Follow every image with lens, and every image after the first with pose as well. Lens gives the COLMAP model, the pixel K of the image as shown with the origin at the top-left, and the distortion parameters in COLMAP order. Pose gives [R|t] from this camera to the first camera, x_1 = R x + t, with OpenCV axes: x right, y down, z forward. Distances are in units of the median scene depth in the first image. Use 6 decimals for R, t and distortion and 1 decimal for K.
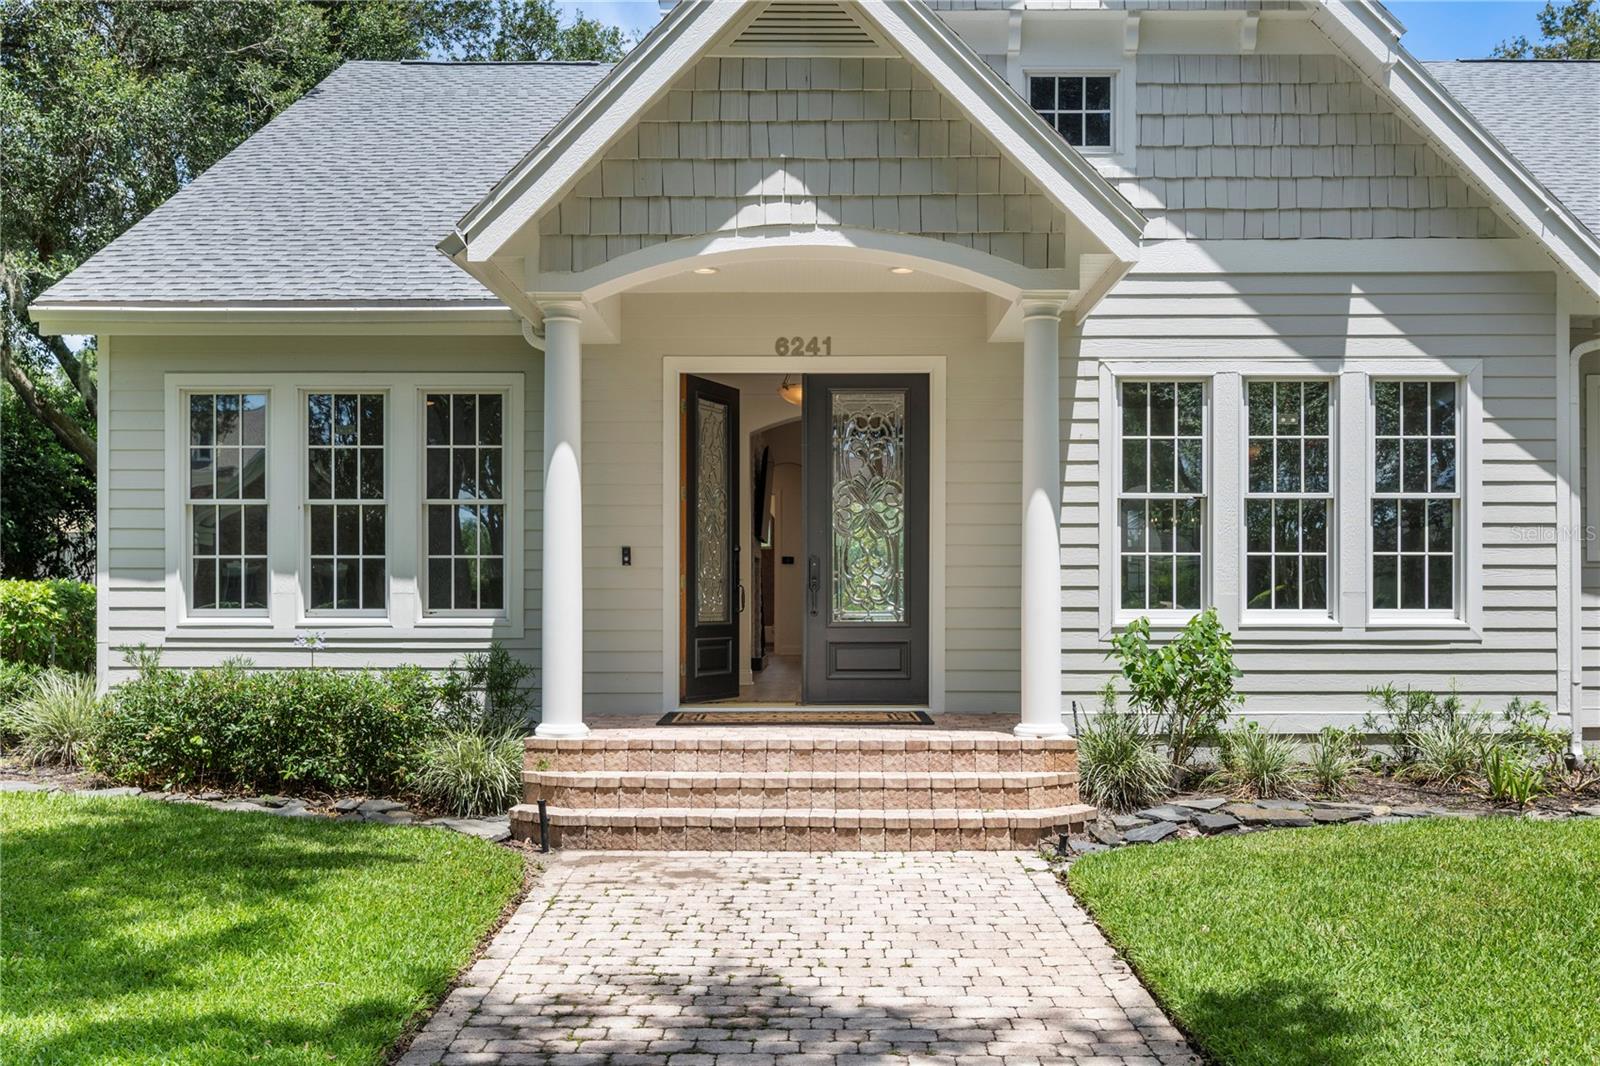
lens RADIAL K [[1479.6, 0, 802.8], [0, 1479.6, 541.1], [0, 0, 1]] dist [-0.011272, 0.001719]
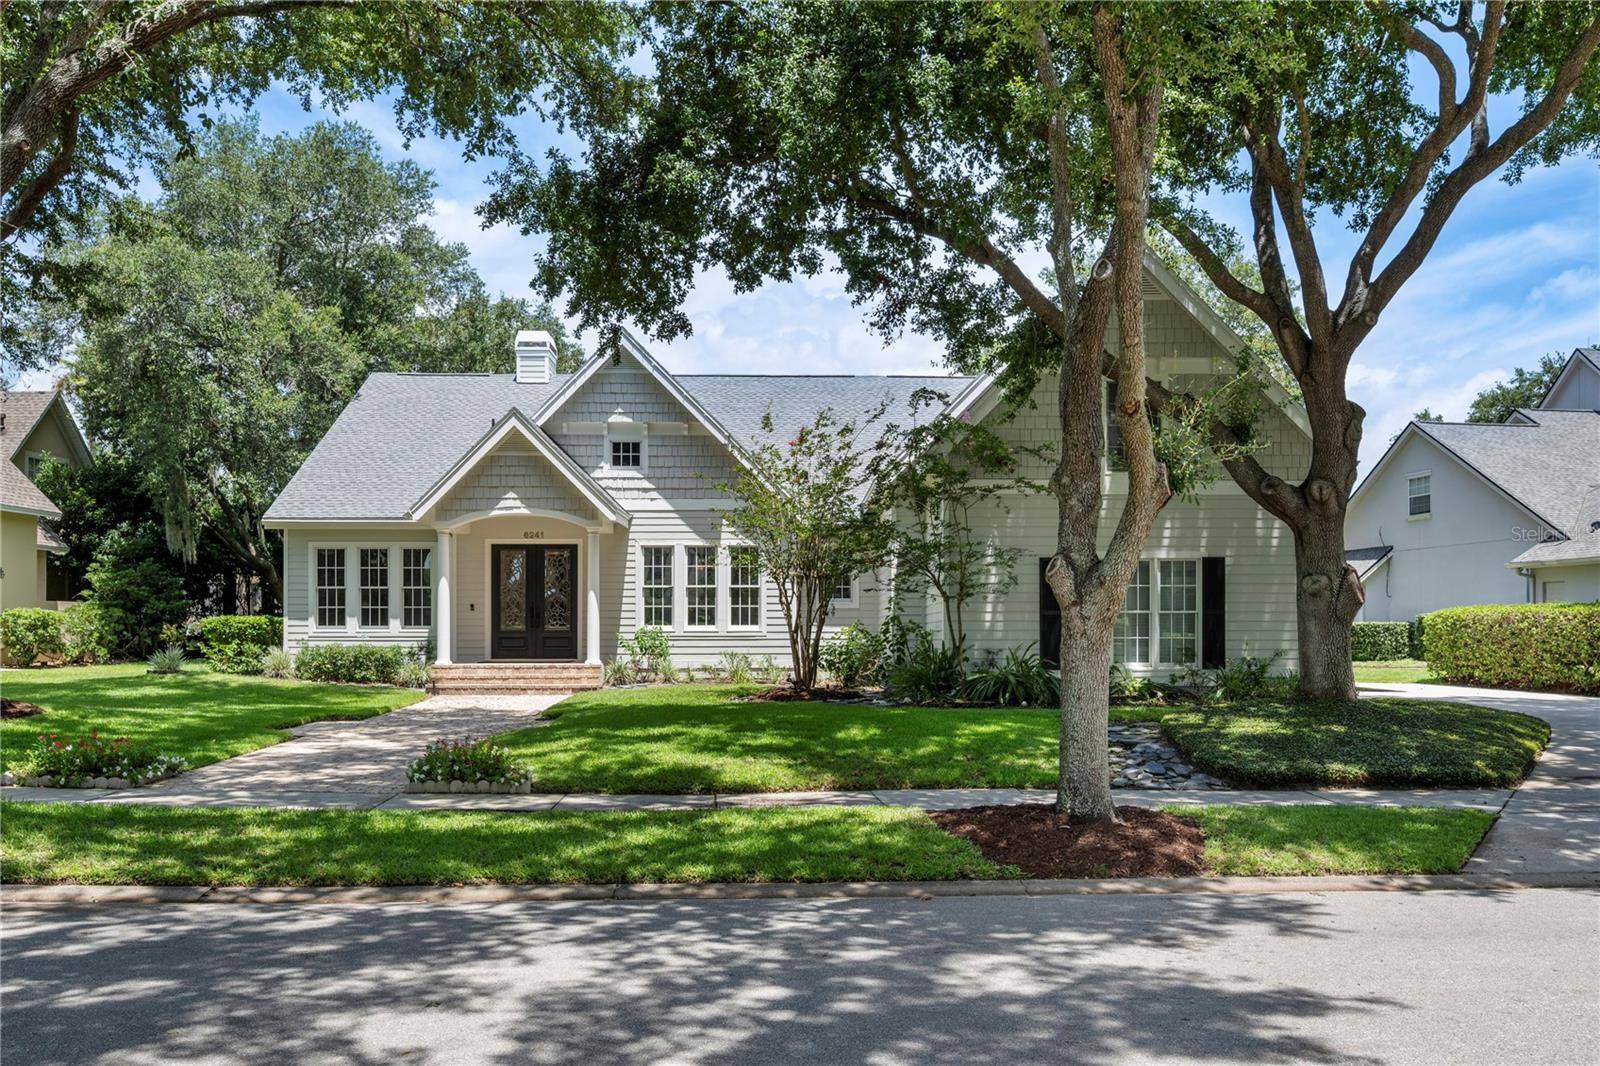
lens RADIAL K [[1173.4, 0, 762.3], [0, 1173.4, 576.1], [0, 0, 1]] dist [-0.001444, 0.000030]
pose [[0.999561, -0.000468, 0.029627, 0.379873], [0.000692, 0.999971, -0.007533, -0.033357], [-0.029623, 0.007550, 0.999533, -1.311273]]
